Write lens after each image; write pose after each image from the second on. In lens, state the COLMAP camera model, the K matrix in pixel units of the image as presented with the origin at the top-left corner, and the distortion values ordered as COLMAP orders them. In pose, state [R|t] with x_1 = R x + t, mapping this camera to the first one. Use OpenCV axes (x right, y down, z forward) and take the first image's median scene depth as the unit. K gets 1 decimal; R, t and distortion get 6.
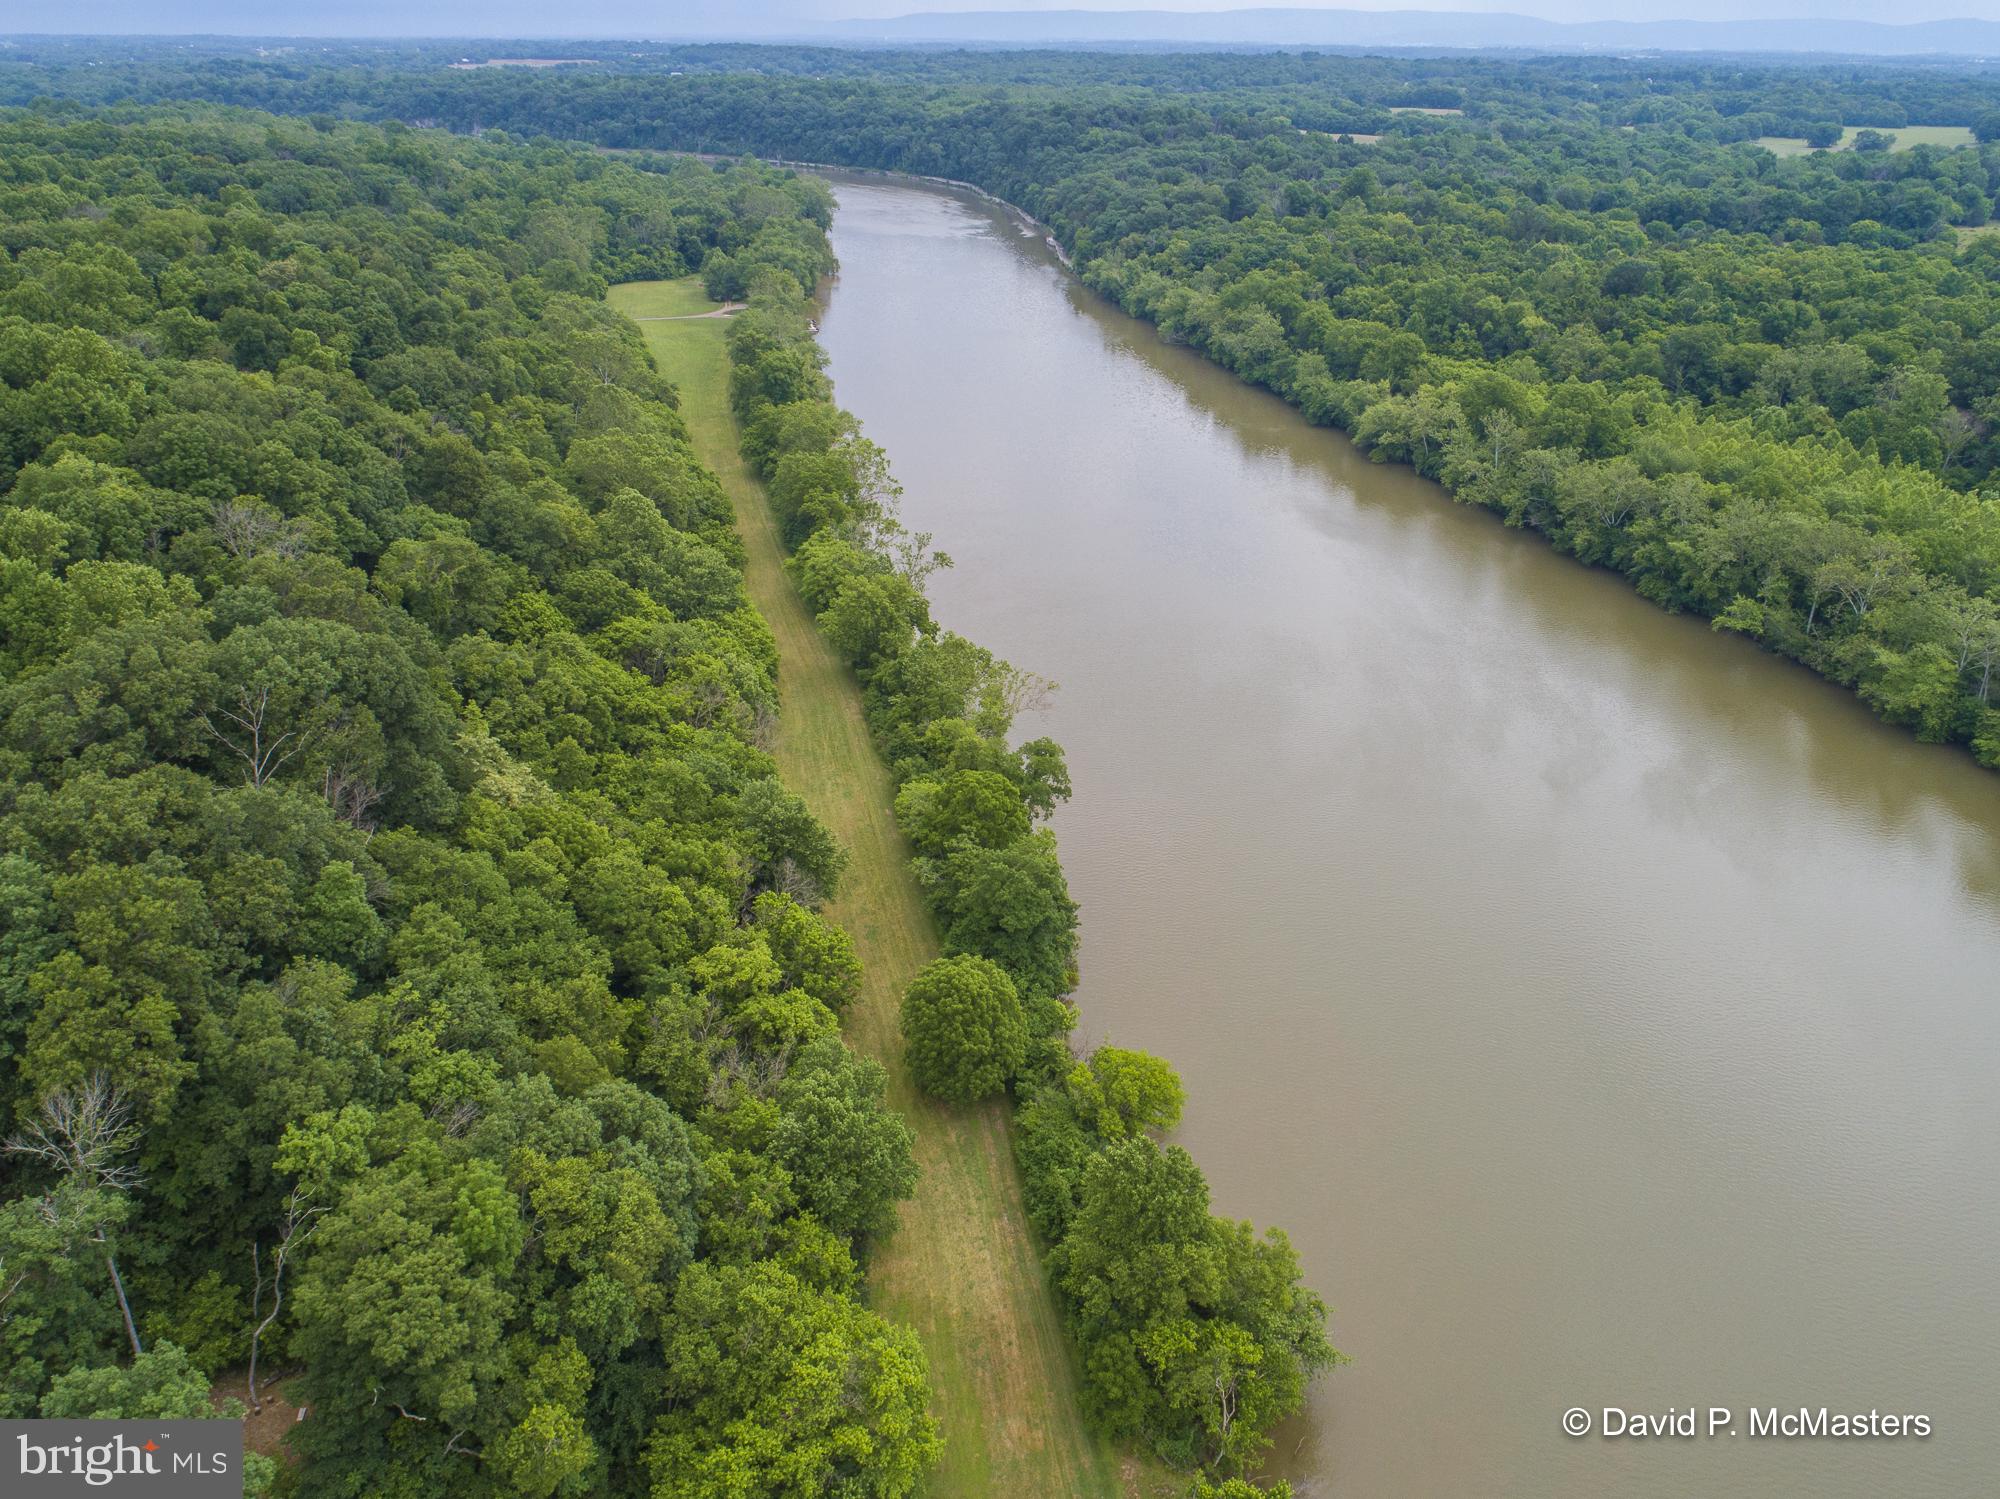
lens RADIAL K [[1493.9, 0, 989.0], [0, 1493.9, 742.6], [0, 0, 1]] dist [-0.026403, 0.011276]
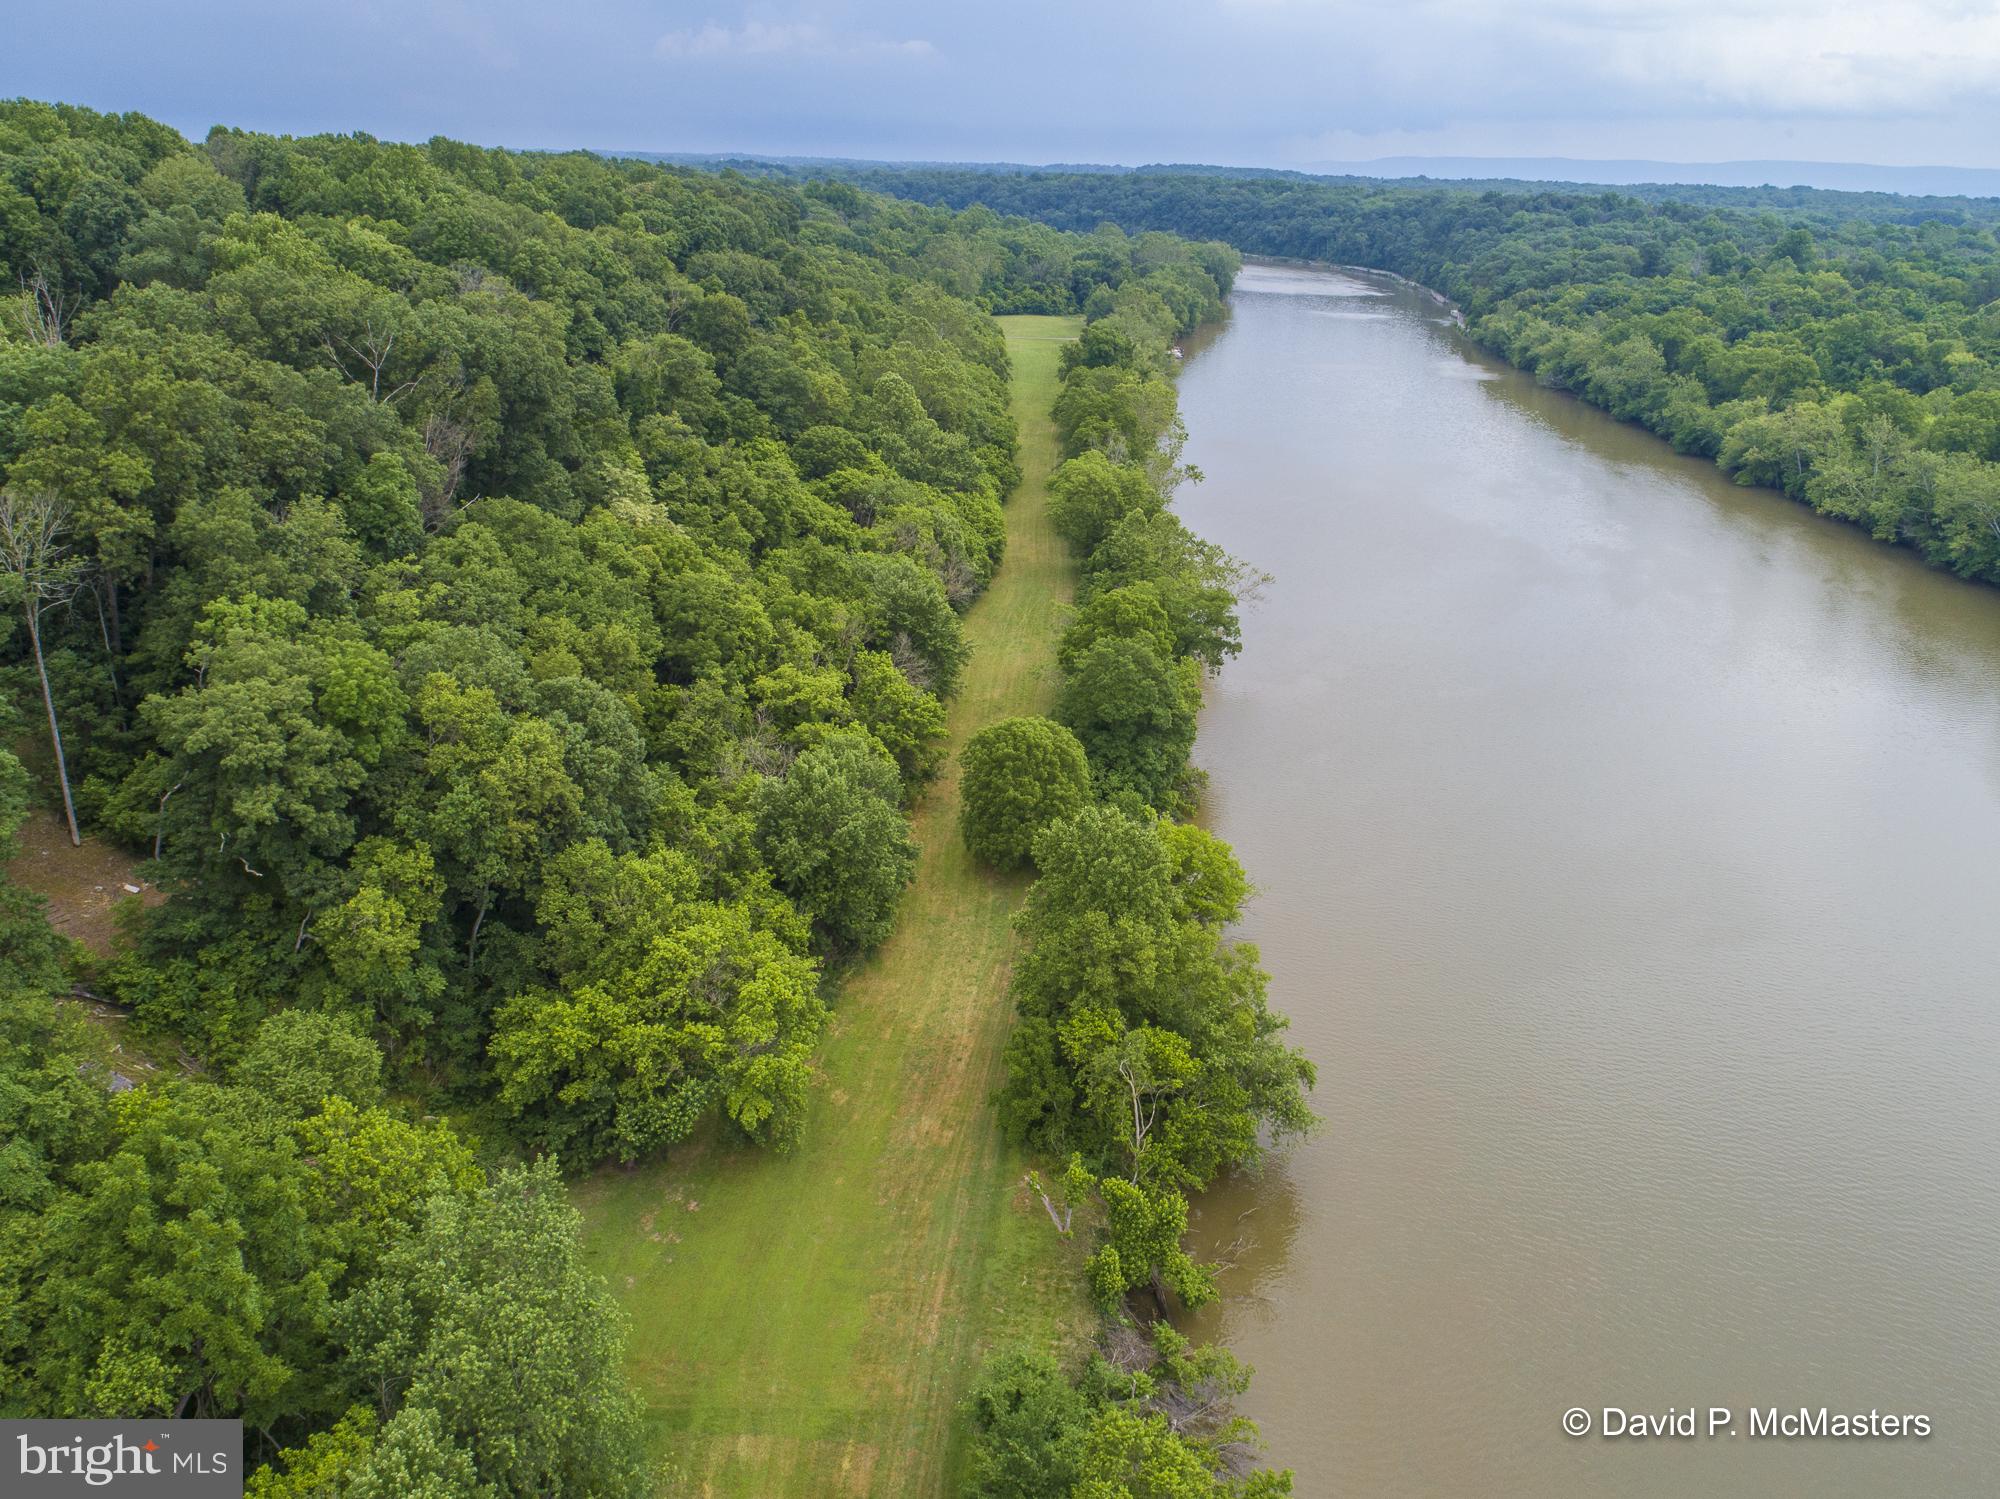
lens RADIAL K [[1493.9, 0, 989.0], [0, 1493.9, 742.6], [0, 0, 1]] dist [-0.026403, 0.011276]
pose [[0.958923, 0.125492, -0.254398, 0.071460], [-0.143773, 0.988108, -0.054511, 0.079430], [0.244532, 0.088848, 0.965562, 0.036736]]
